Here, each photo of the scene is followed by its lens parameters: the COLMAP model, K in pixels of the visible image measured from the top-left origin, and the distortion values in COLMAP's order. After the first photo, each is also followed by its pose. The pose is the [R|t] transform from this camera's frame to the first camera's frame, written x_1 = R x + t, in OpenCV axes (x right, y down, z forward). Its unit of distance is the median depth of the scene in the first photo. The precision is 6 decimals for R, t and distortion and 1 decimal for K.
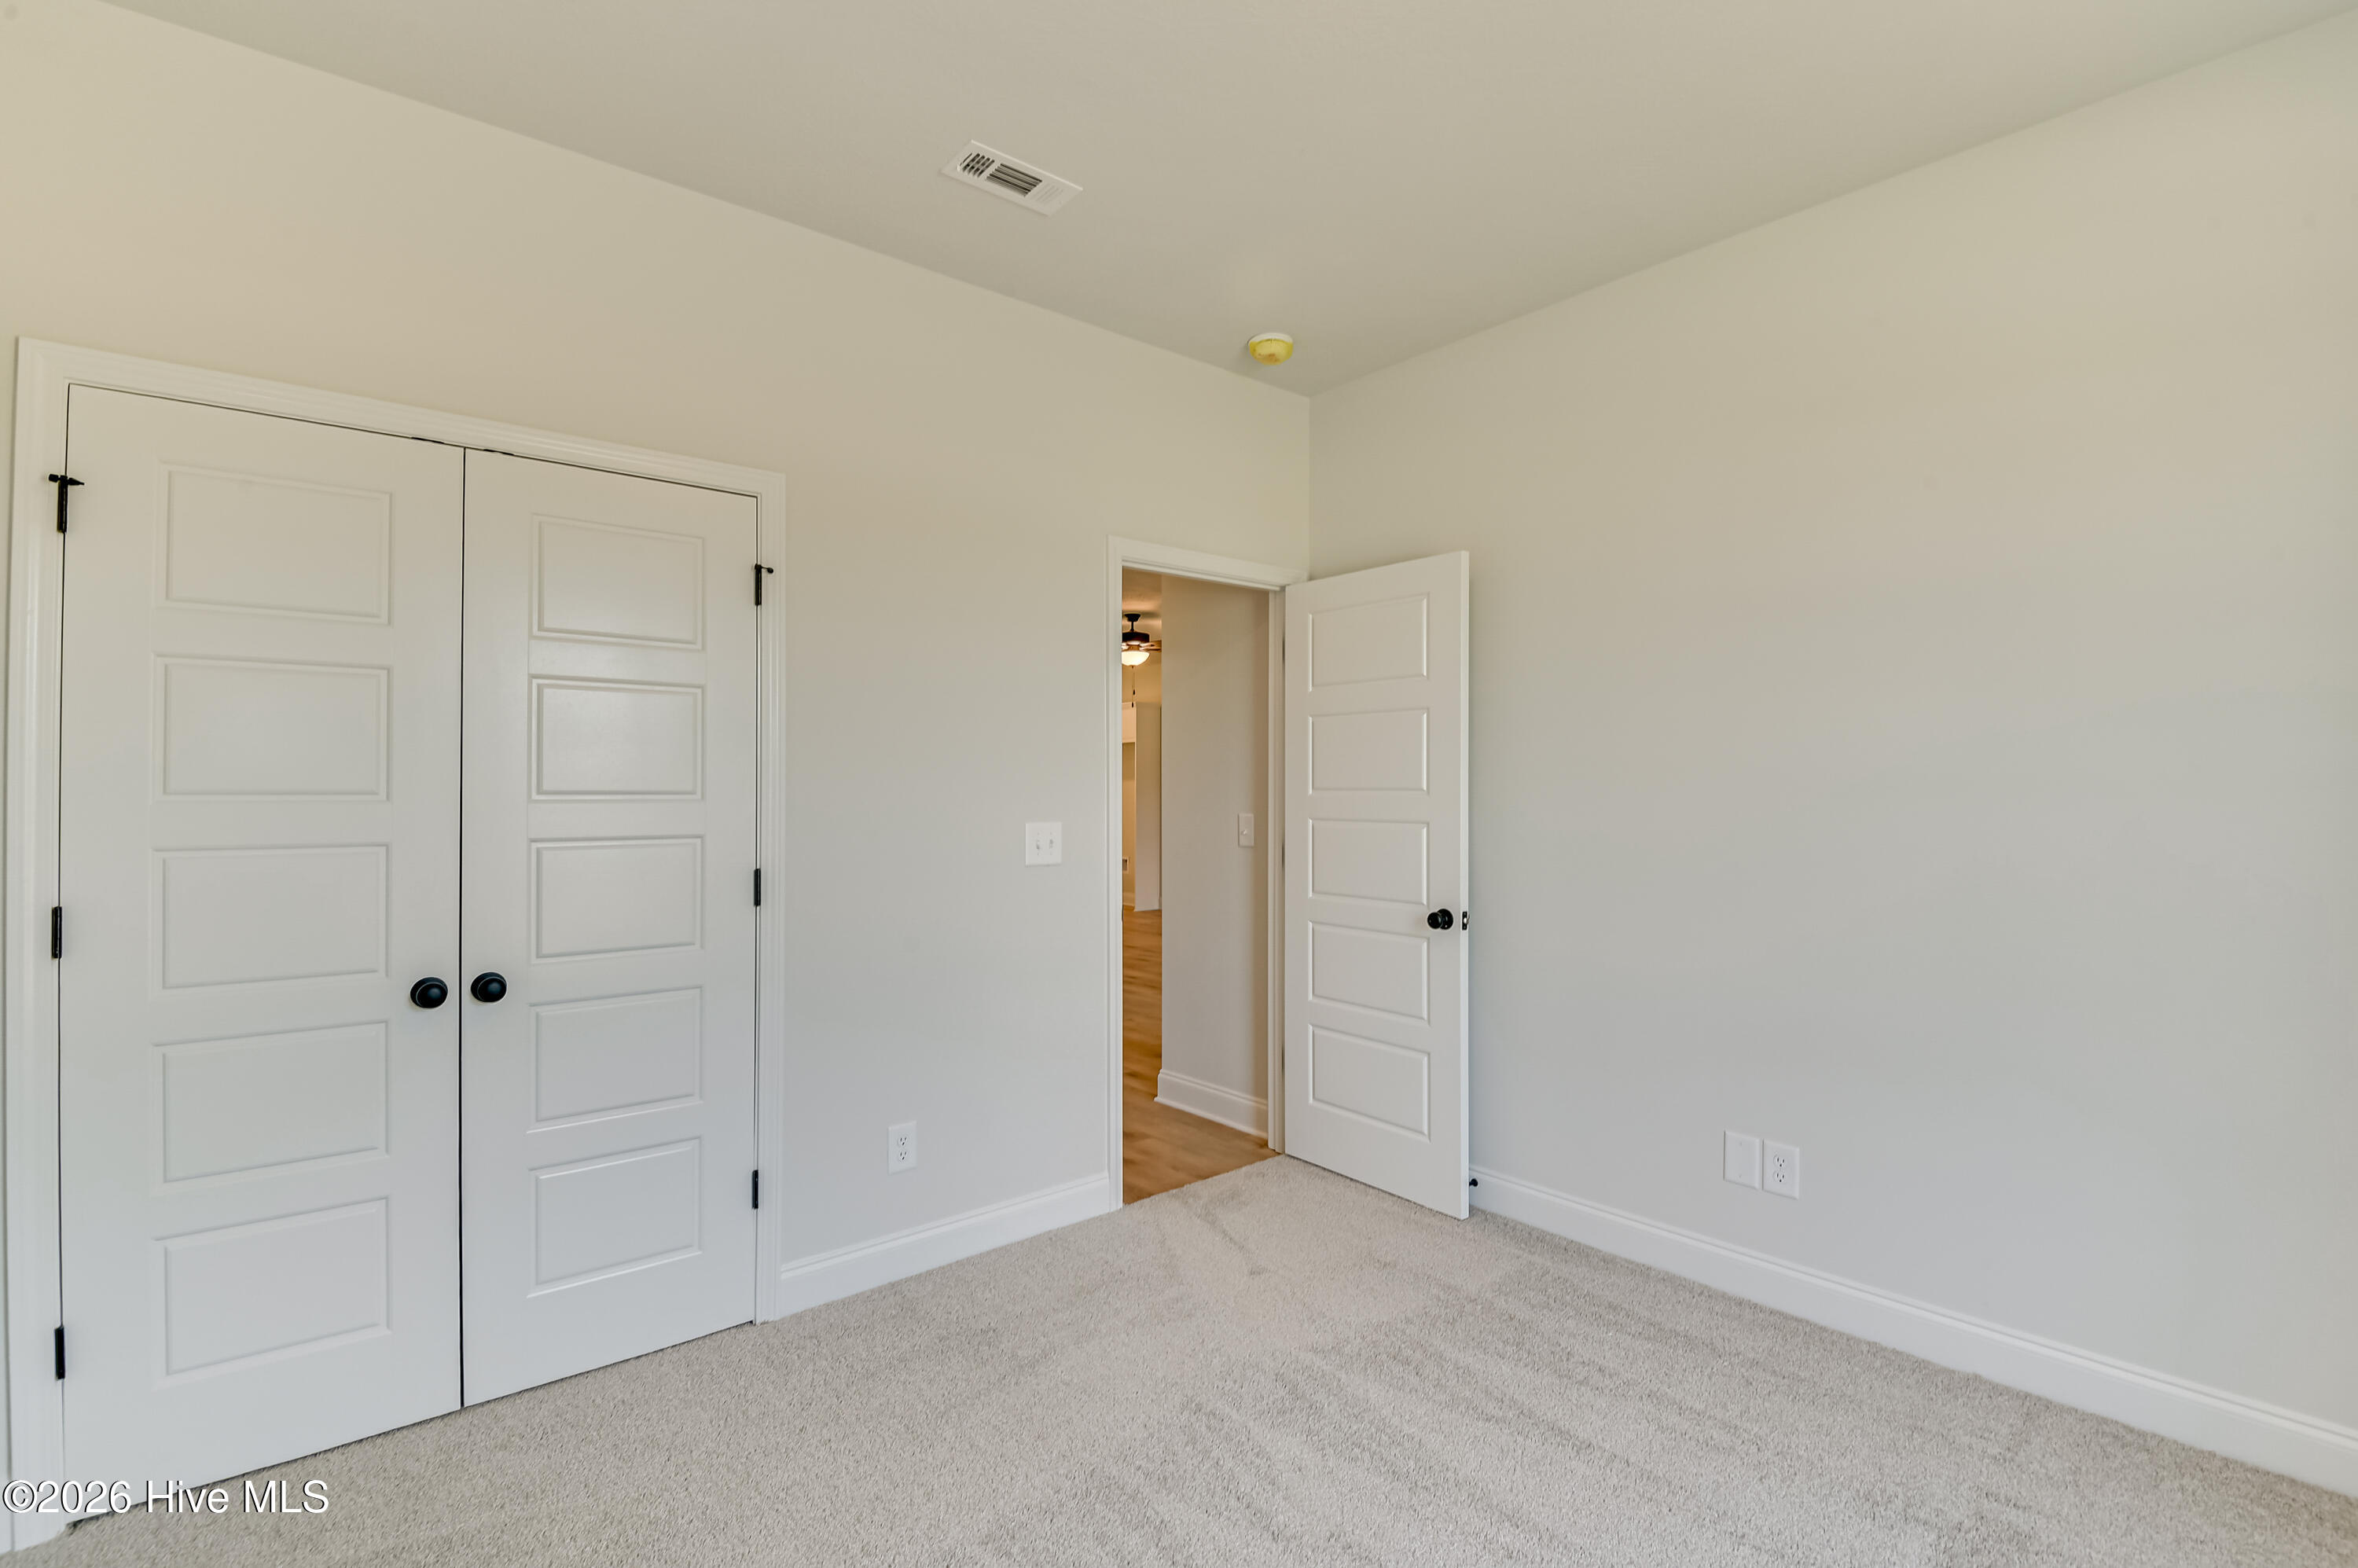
lens RADIAL K [[1070.3, 0, 1182.3], [0, 1070.3, 776.5], [0, 0, 1]] dist [0.015521, -0.013951]
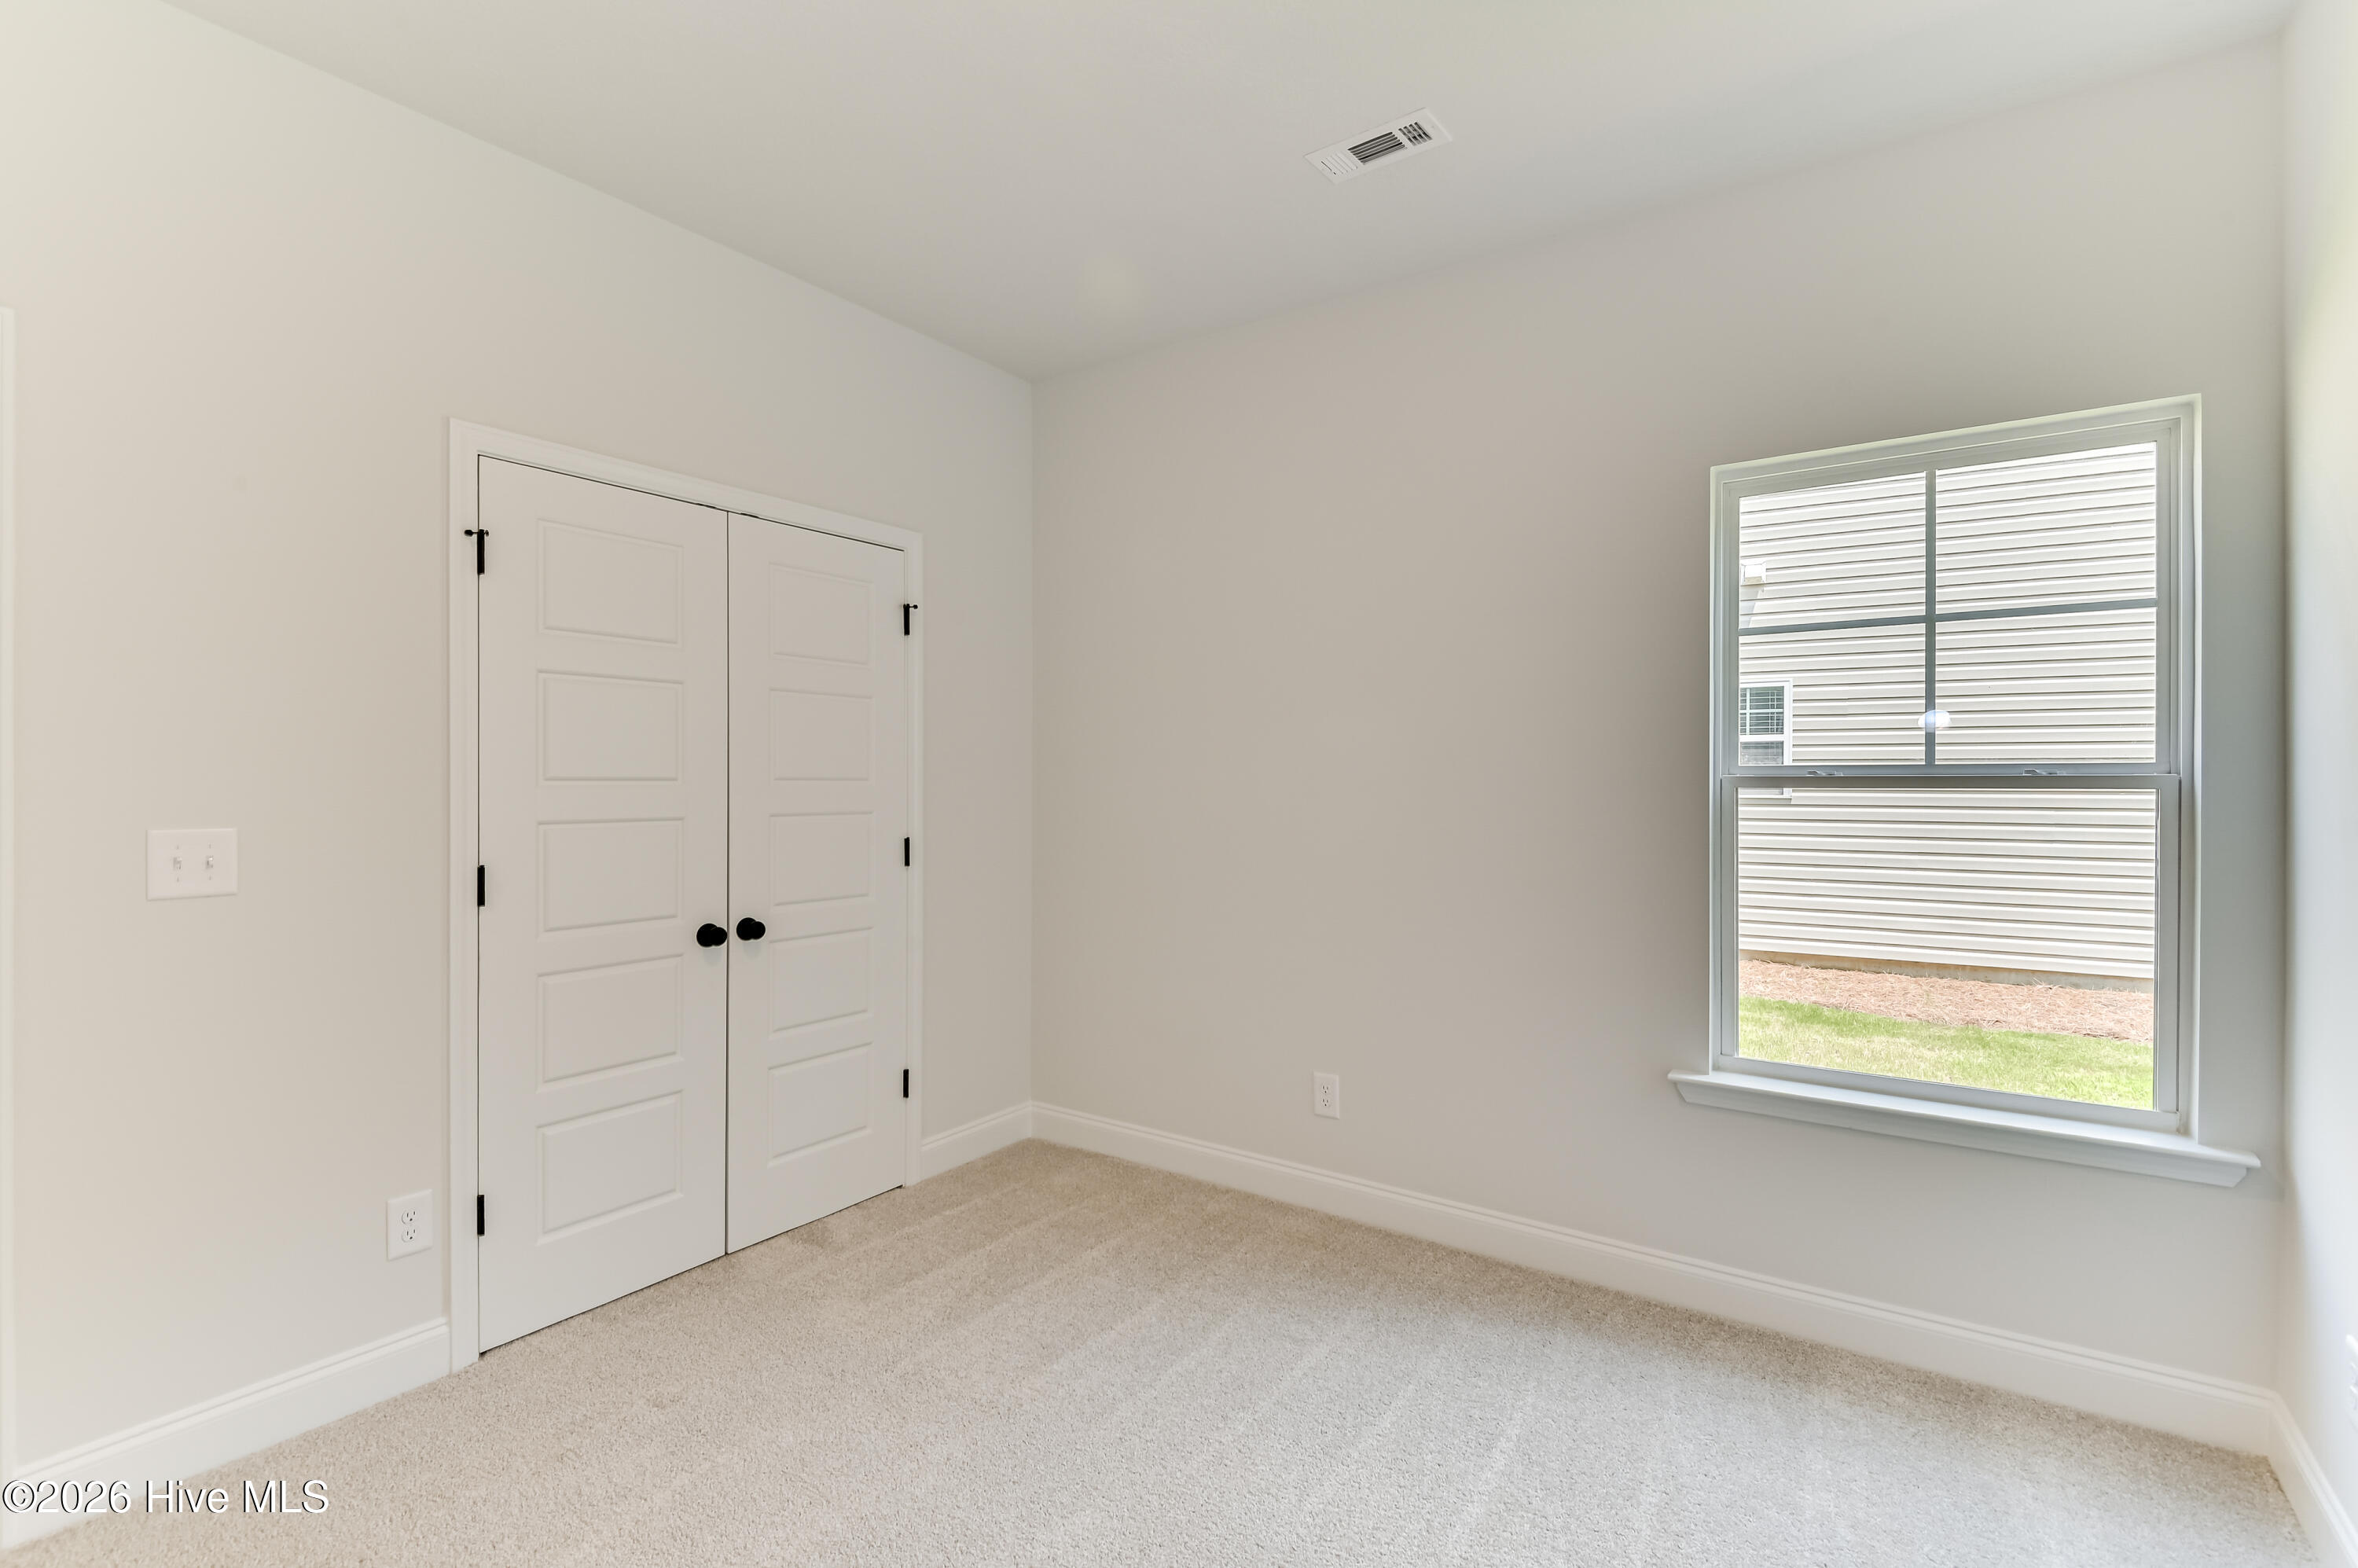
lens RADIAL K [[1070.3, 0, 1209.3], [0, 1070.3, 787.9], [0, 0, 1]] dist [0.015521, -0.013951]
pose [[0.955950, 0.000793, 0.293530, -0.487932], [-0.007201, 0.999759, 0.020749, -0.006153], [-0.293442, -0.021949, 0.955725, -0.396740]]
